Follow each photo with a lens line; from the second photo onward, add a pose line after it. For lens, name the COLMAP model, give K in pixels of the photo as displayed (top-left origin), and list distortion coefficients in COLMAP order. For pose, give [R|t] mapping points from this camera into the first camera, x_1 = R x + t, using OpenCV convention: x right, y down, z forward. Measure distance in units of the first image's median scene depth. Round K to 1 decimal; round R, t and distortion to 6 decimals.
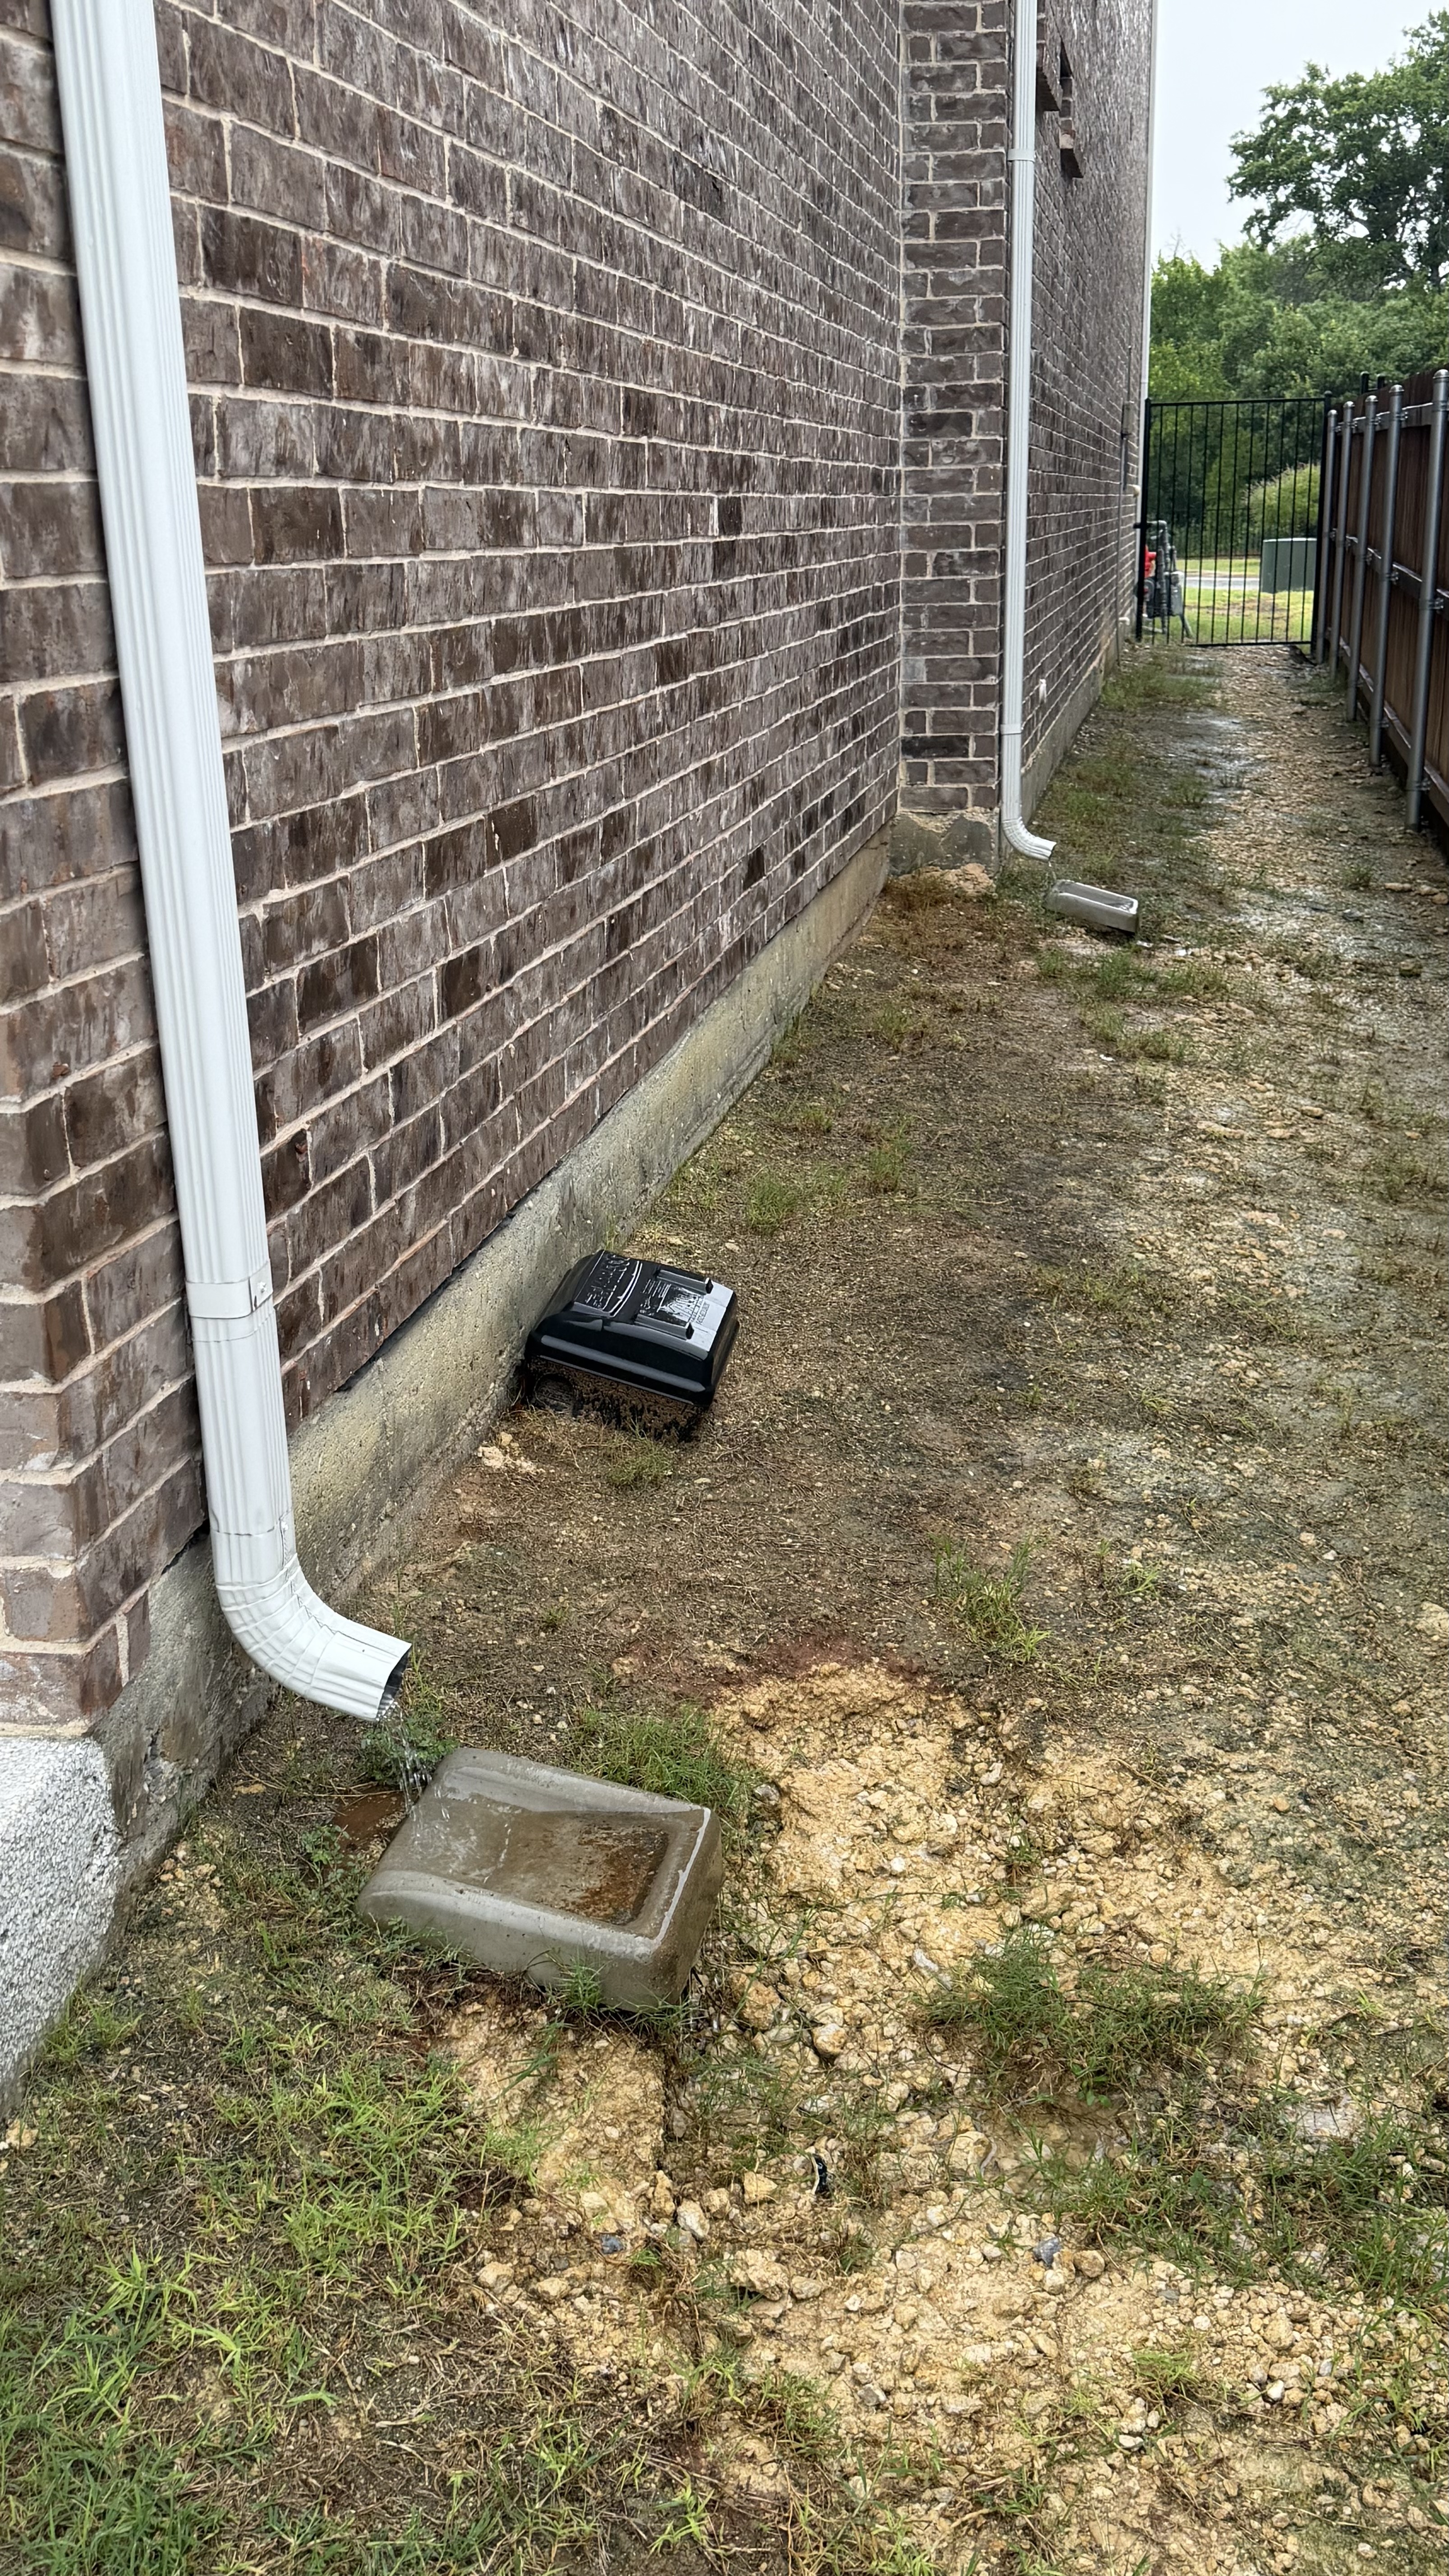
lens RADIAL K [[2388.5, 0, 687.0], [0, 2388.5, 1288.0], [0, 0, 1]] dist [0.151561, -0.296099]
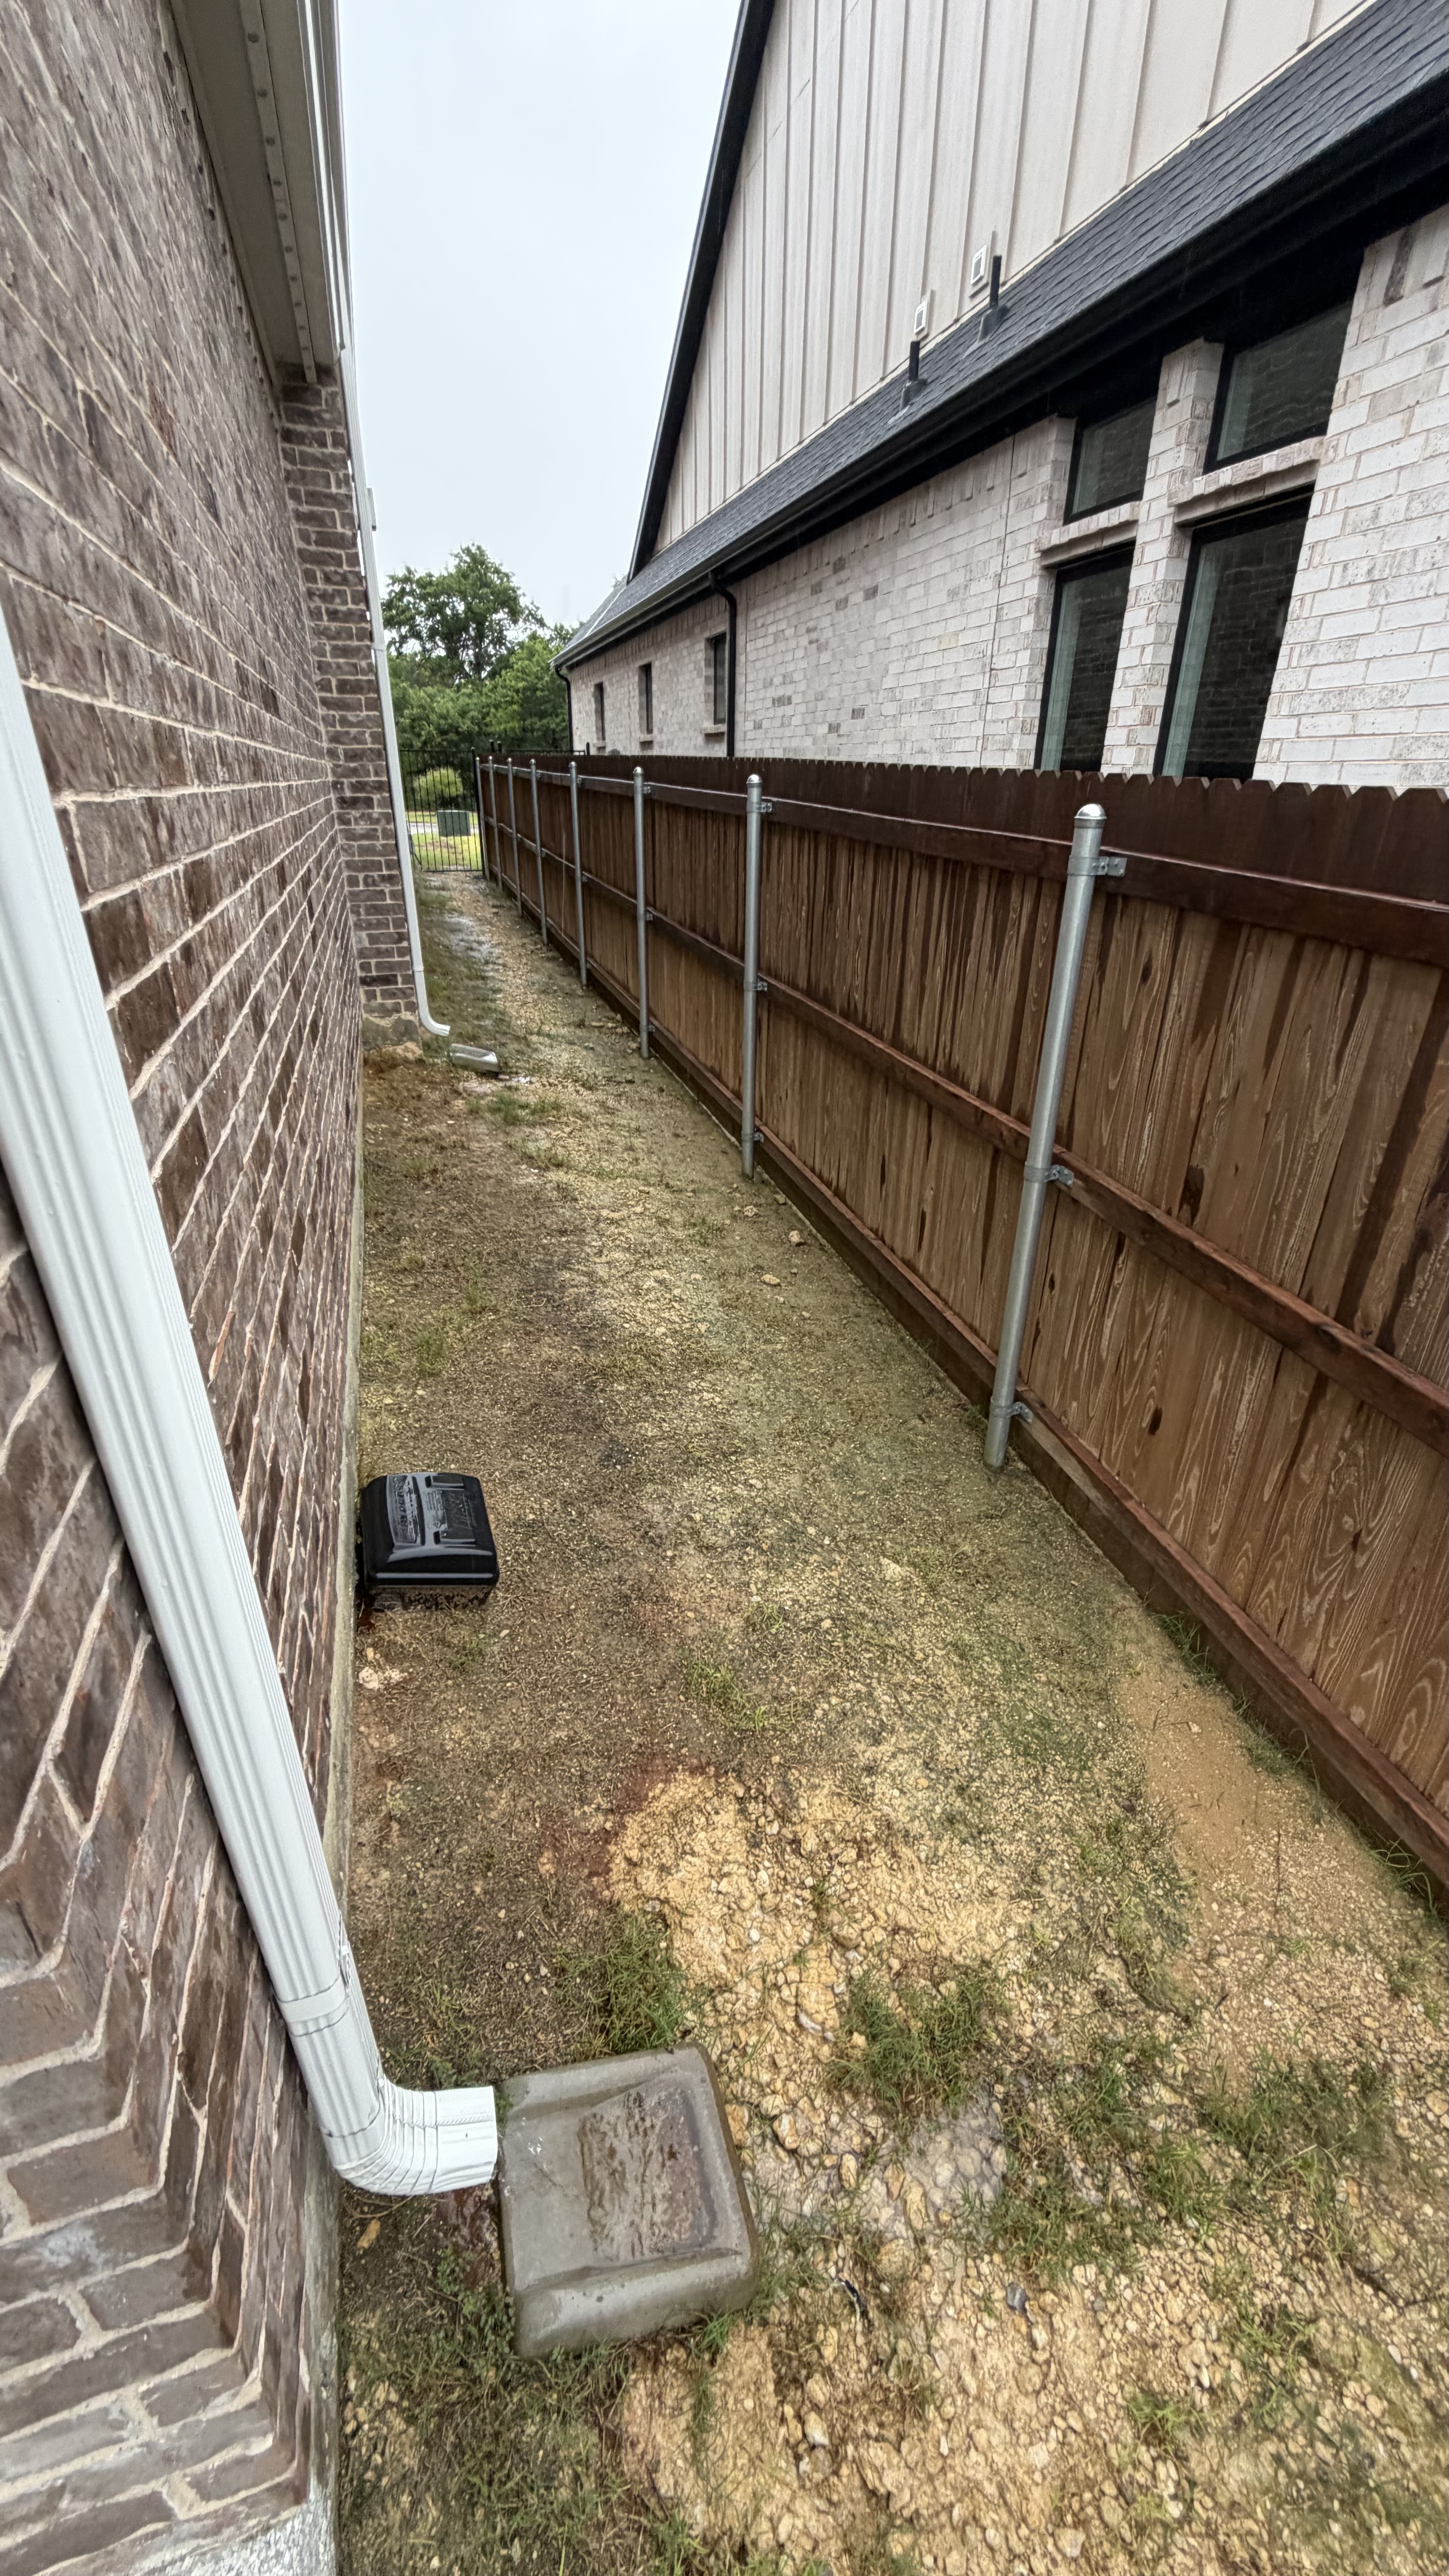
lens RADIAL K [[1028.9, 0, 724.6], [0, 1028.9, 1296.3], [0, 0, 1]] dist [-0.000626, 0.000378]
pose [[0.882719, -0.186011, 0.431518, -0.053008], [0.118172, 0.976676, 0.179274, -0.108596], [-0.454800, -0.107255, 0.884111, 0.172760]]
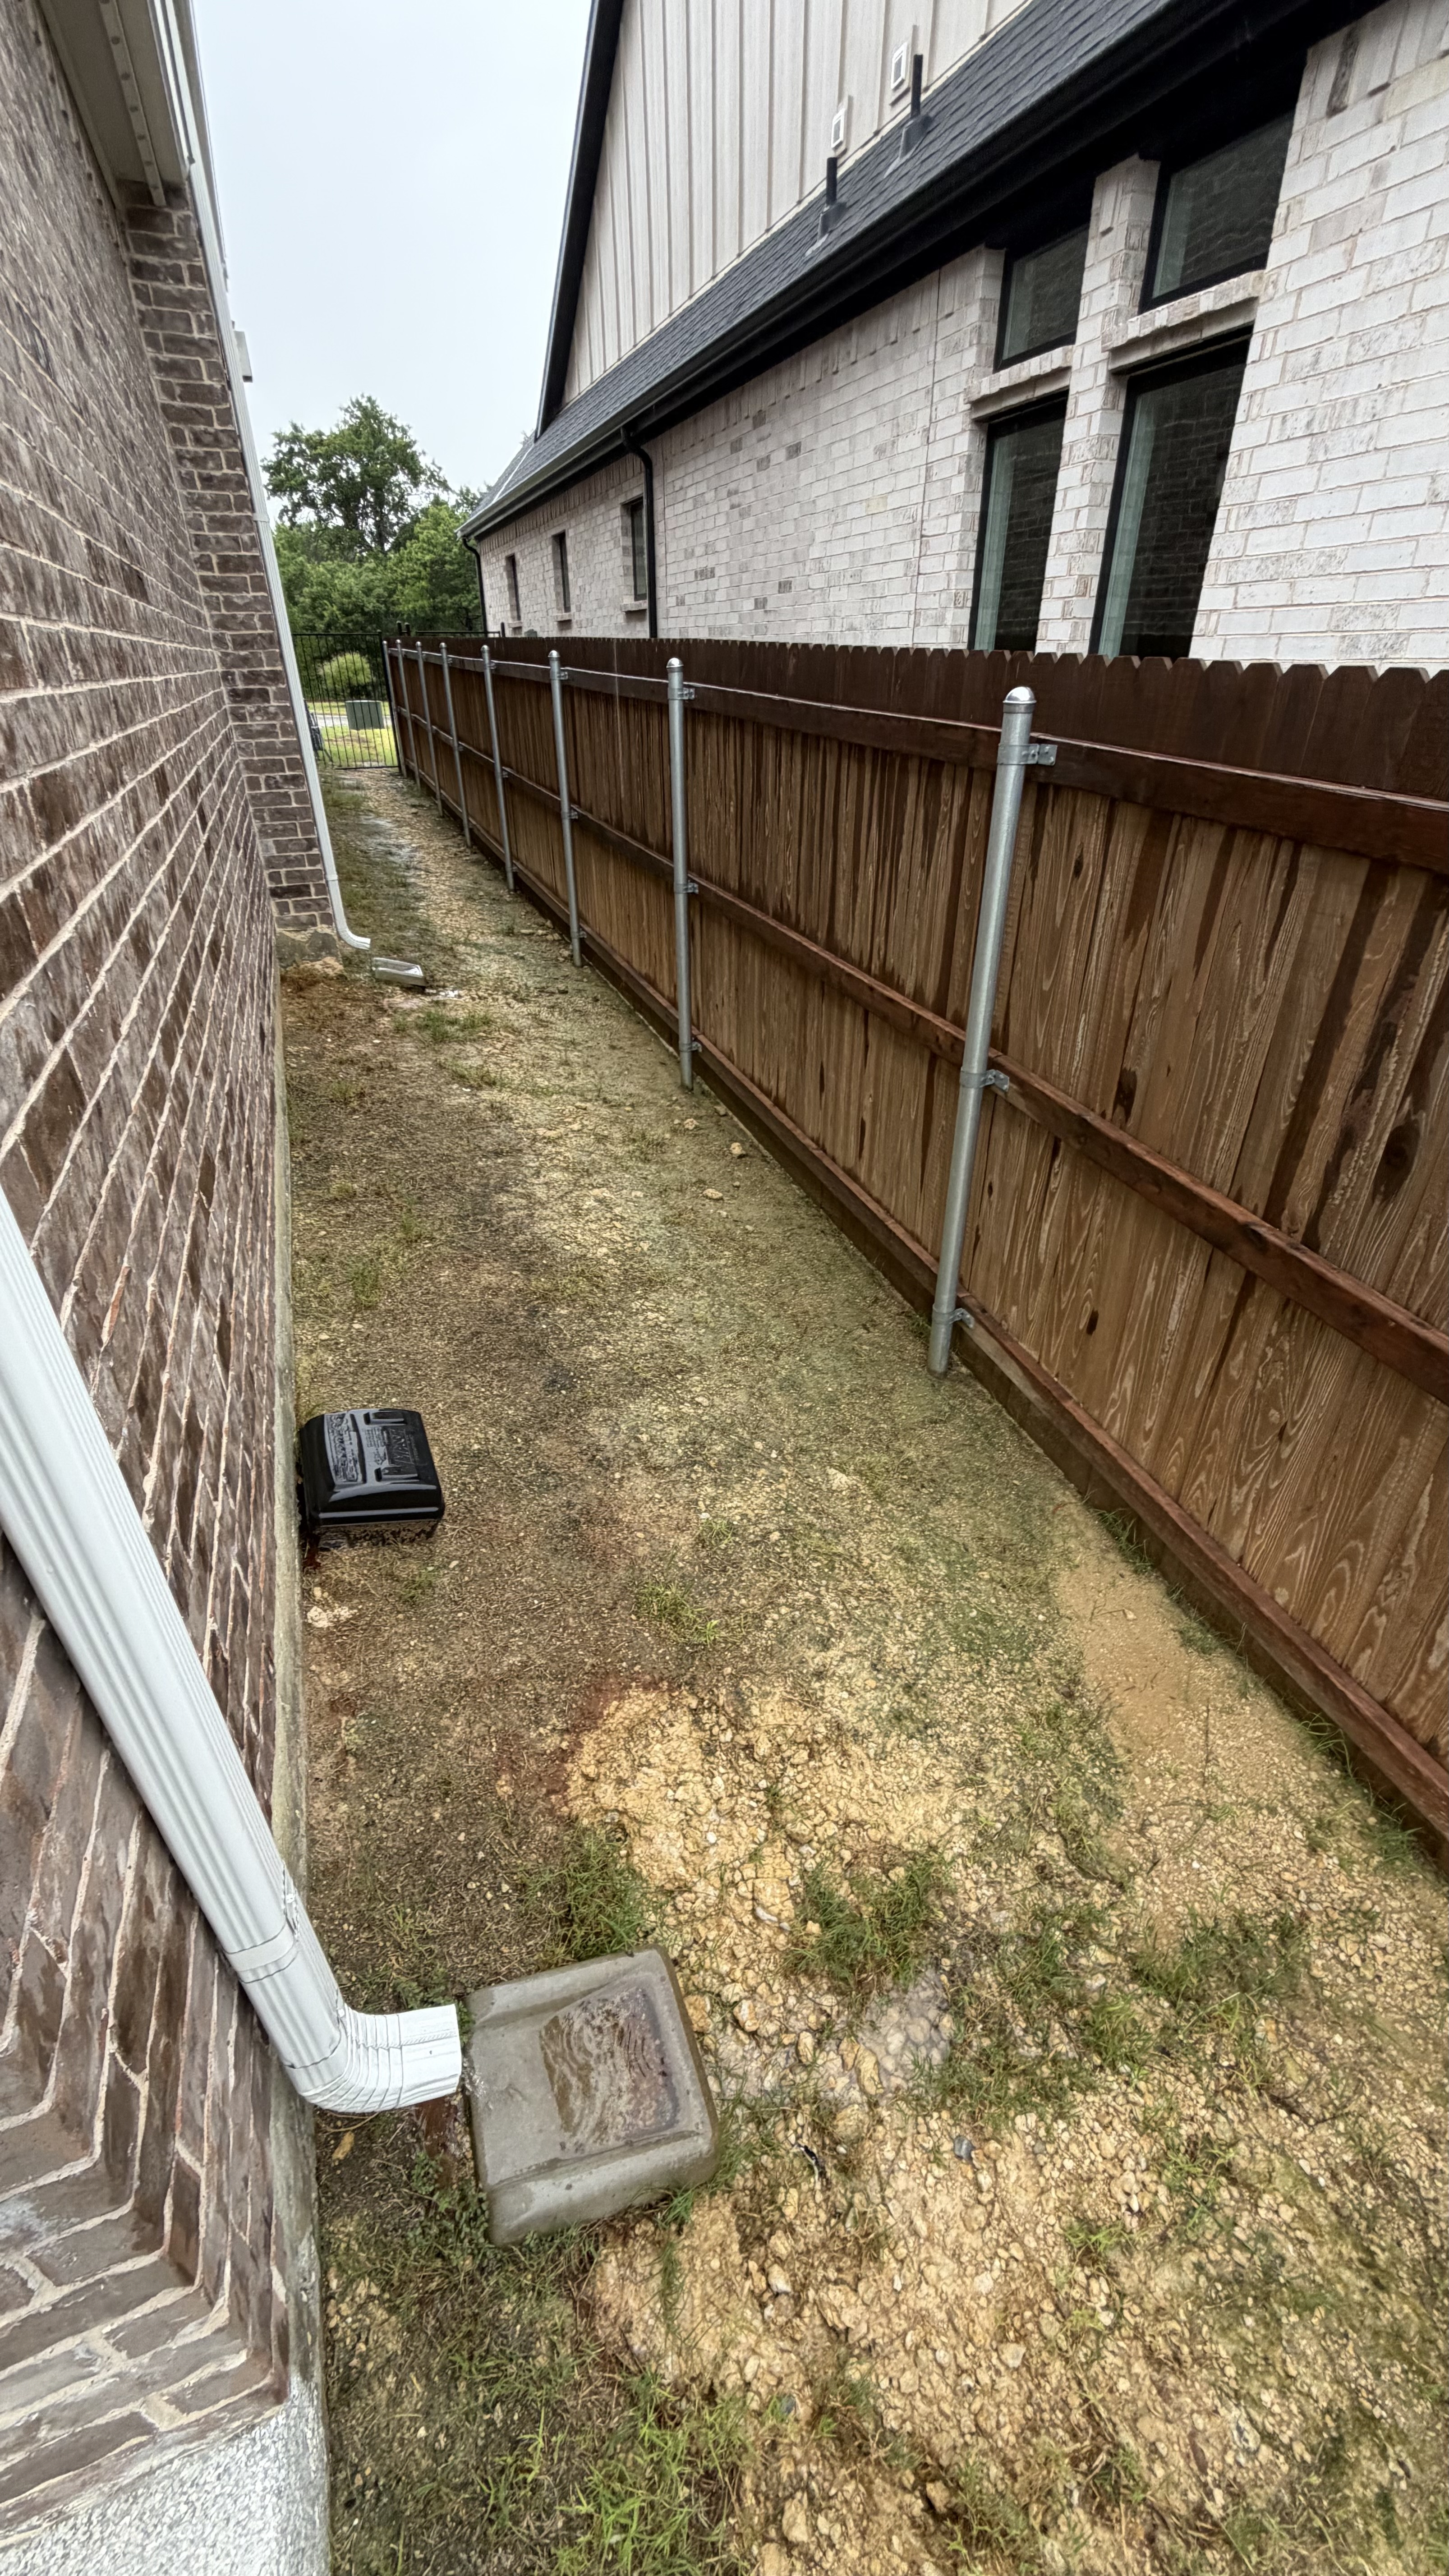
lens RADIAL K [[1028.9, 0, 724.6], [0, 1028.9, 1296.3], [0, 0, 1]] dist [-0.000626, 0.000378]
pose [[0.853325, -0.261084, 0.451300, -0.046100], [0.147981, 0.951273, 0.270522, -0.110717], [-0.499939, -0.164059, 0.850380, 0.174105]]
